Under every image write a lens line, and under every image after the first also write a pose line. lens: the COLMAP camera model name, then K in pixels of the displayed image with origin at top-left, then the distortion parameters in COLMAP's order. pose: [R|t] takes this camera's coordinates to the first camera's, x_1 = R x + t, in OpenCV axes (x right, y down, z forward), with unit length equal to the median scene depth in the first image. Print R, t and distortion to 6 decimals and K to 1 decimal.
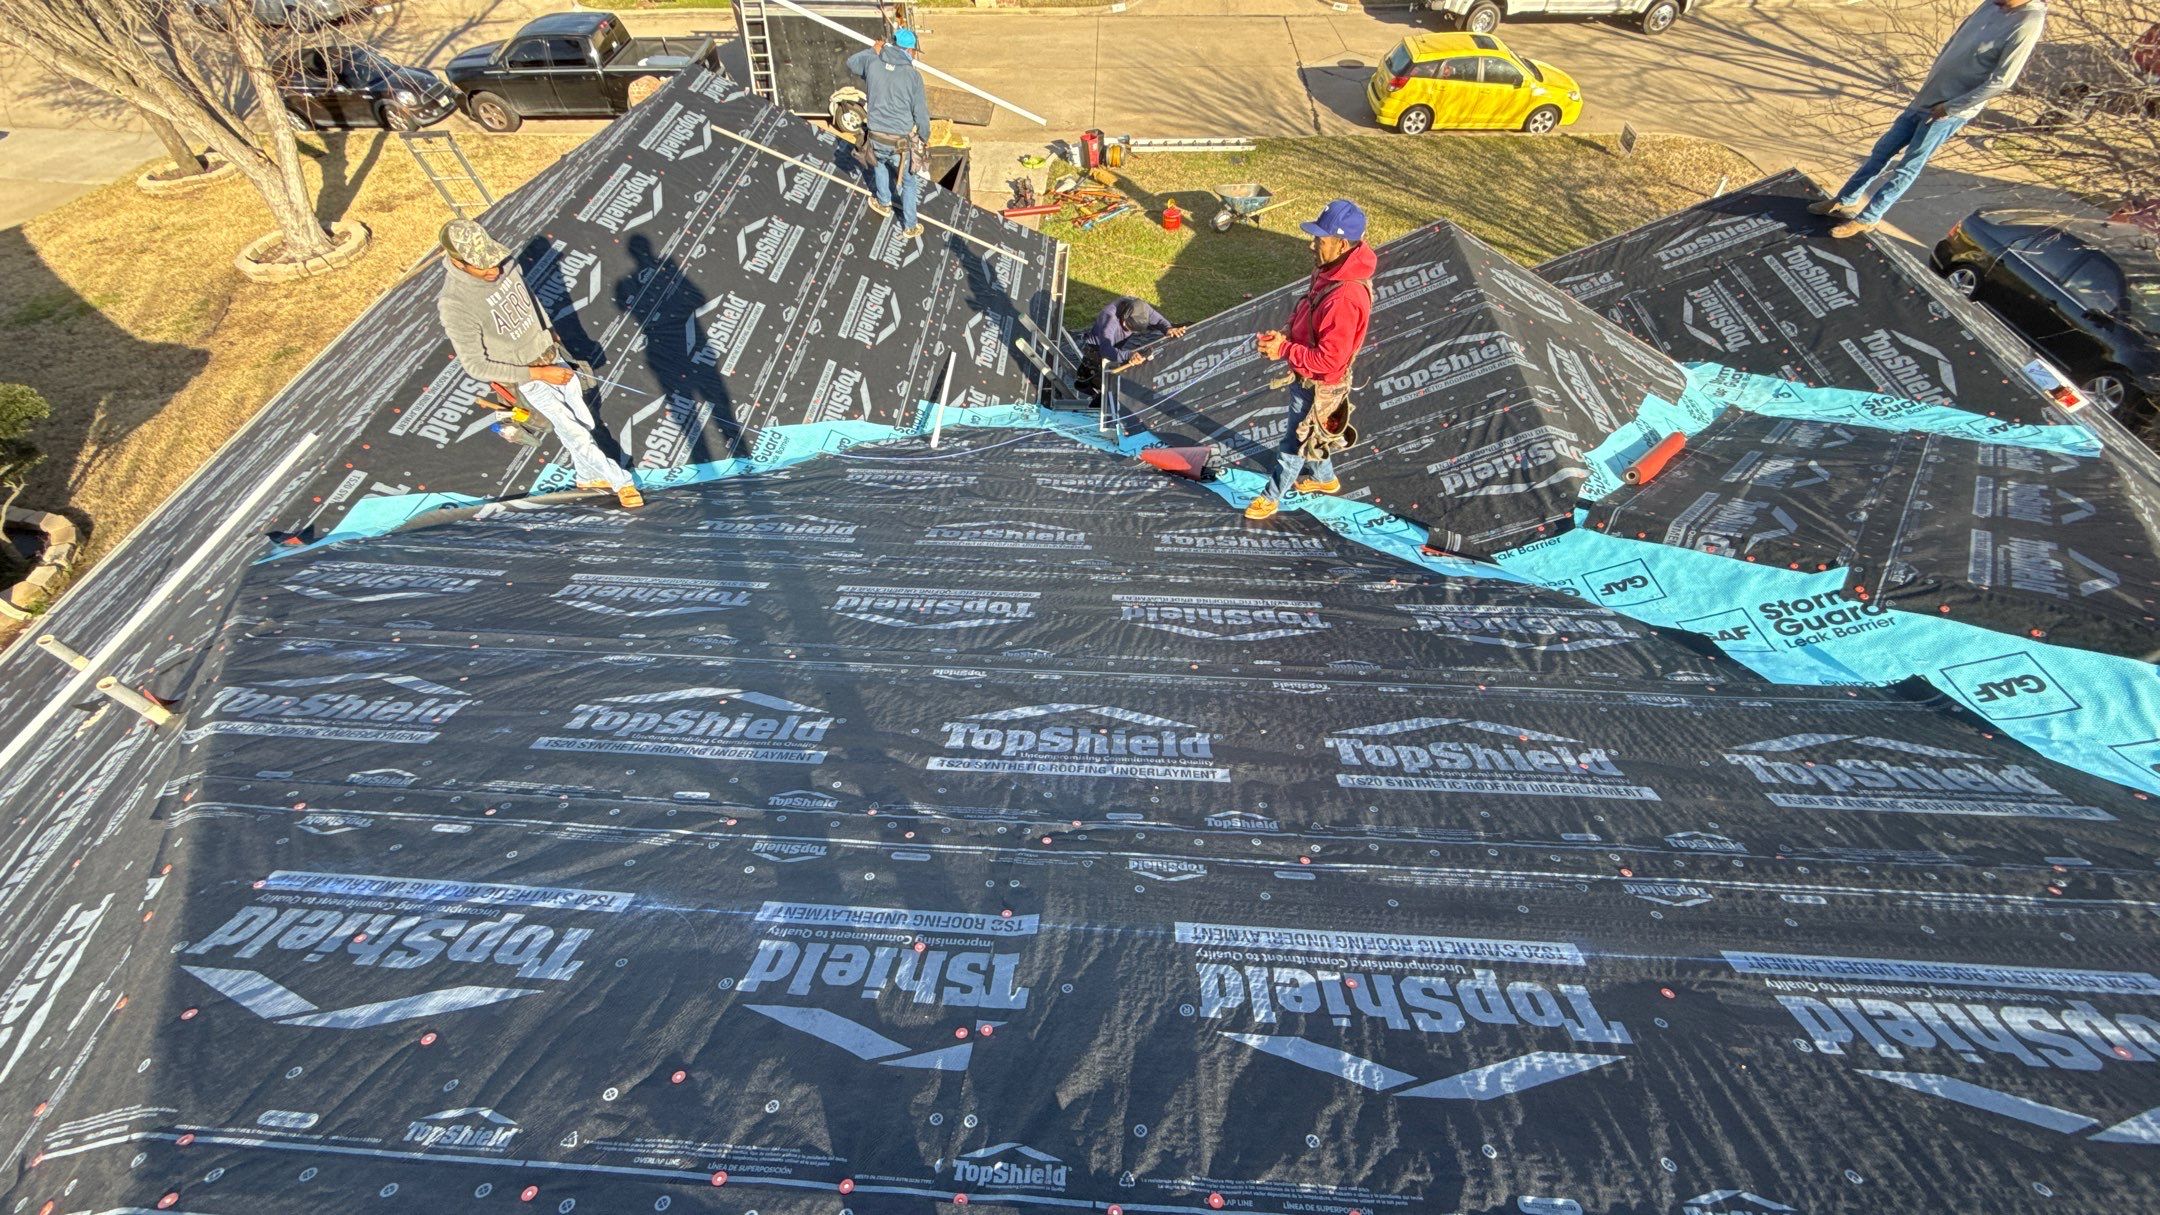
lens RADIAL K [[859.0, 0, 1081.6], [0, 859.0, 605.6], [0, 0, 1]] dist [0.000882, -0.000376]
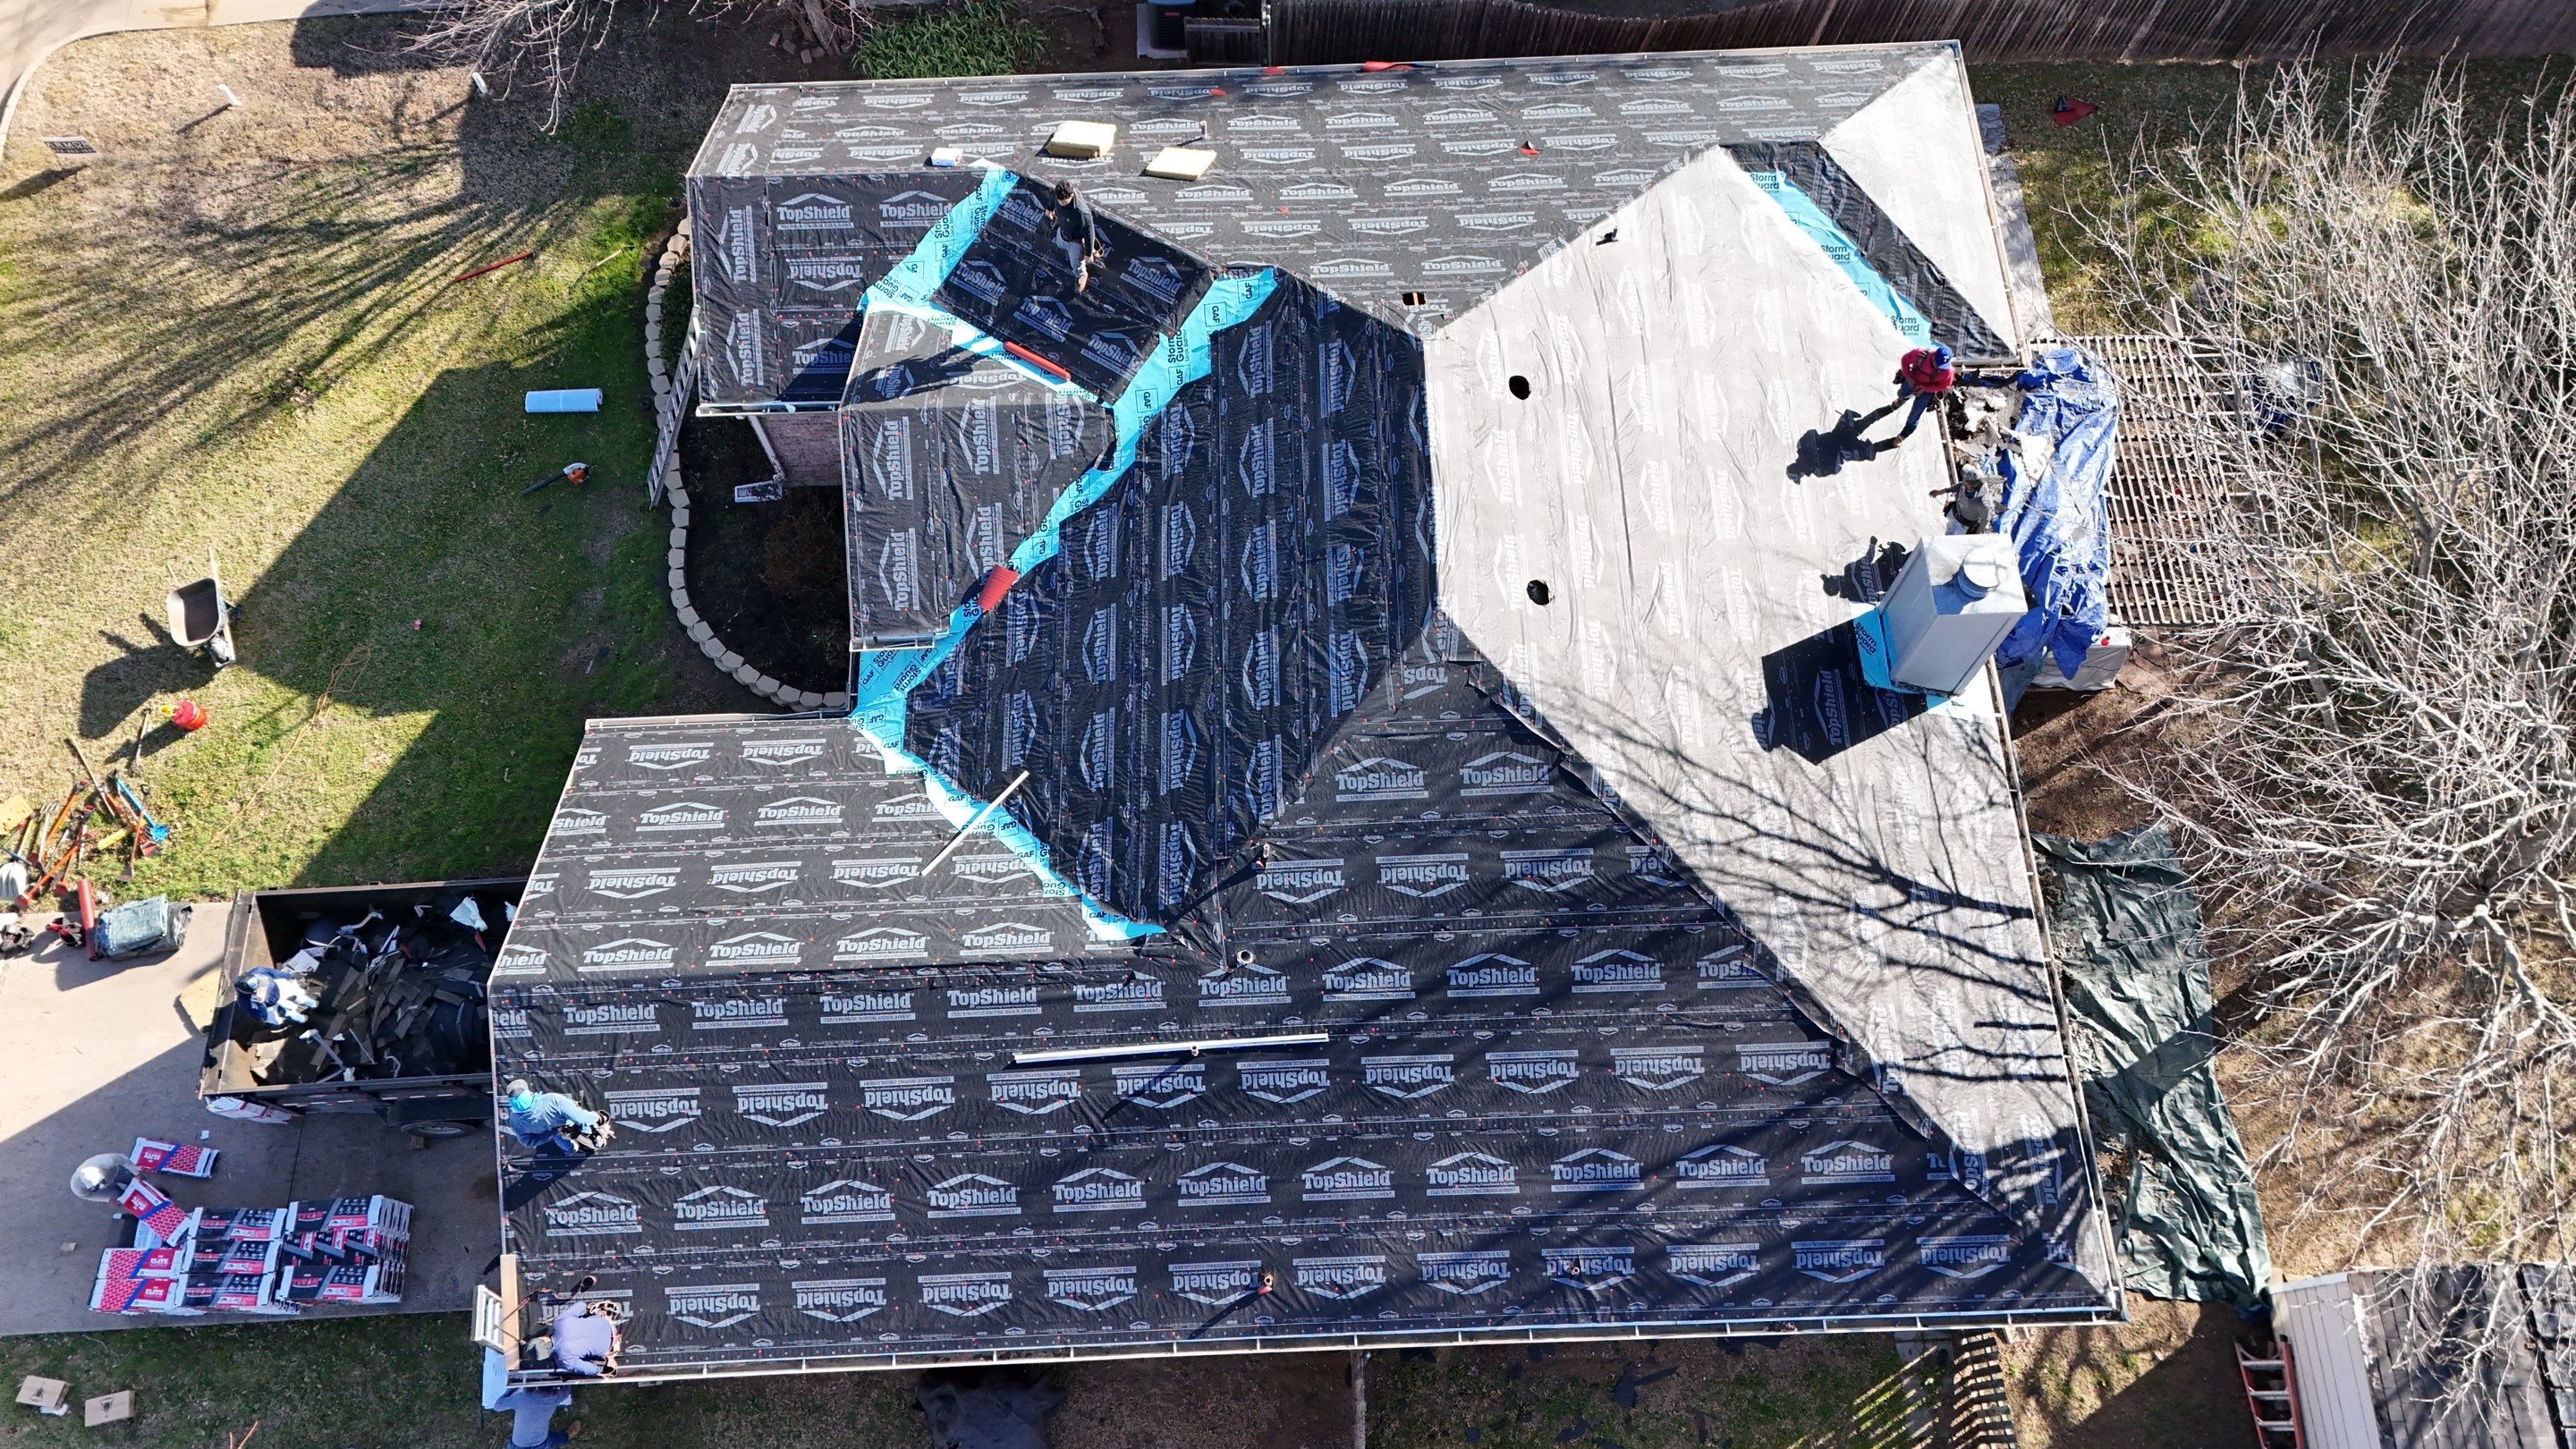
lens RADIAL K [[1877.2, 0, 1288.9], [0, 1877.2, 717.0], [0, 0, 1]] dist [0.092429, -0.099138]
pose [[-0.082176, -0.912314, 0.401161, -1.831107], [0.769393, 0.197777, 0.607387, -2.134774], [-0.633468, 0.358563, 0.685675, -2.016137]]
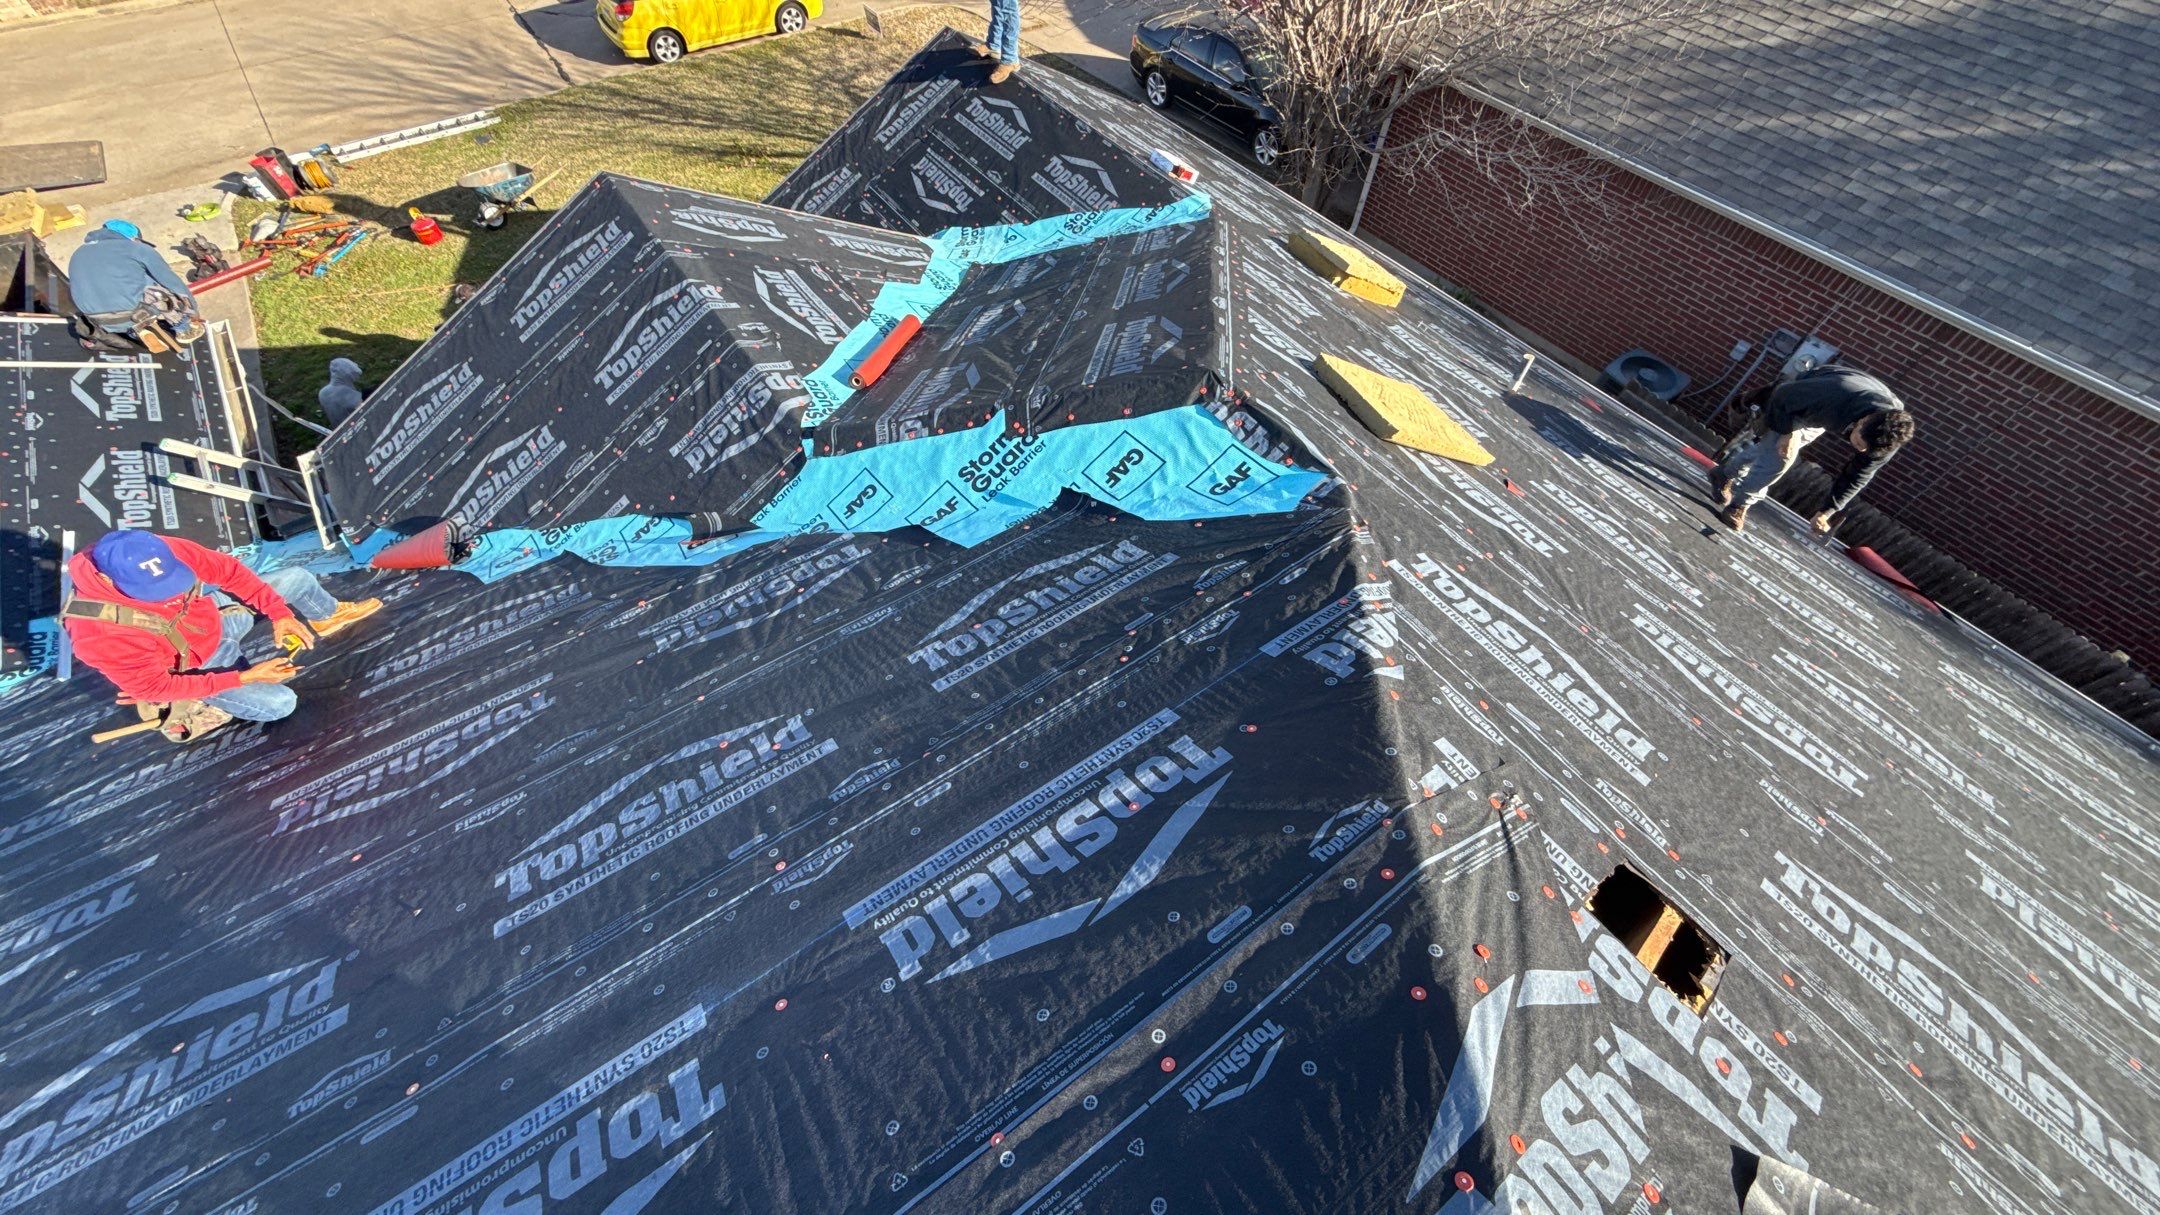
lens RADIAL K [[859.0, 0, 1081.6], [0, 859.0, 605.6], [0, 0, 1]] dist [0.000882, -0.000376]
pose [[0.781327, -0.479379, 0.399654, 0.279917], [0.449762, 0.876434, 0.171981, 0.020376], [-0.432715, 0.045375, 0.900388, -0.001328]]
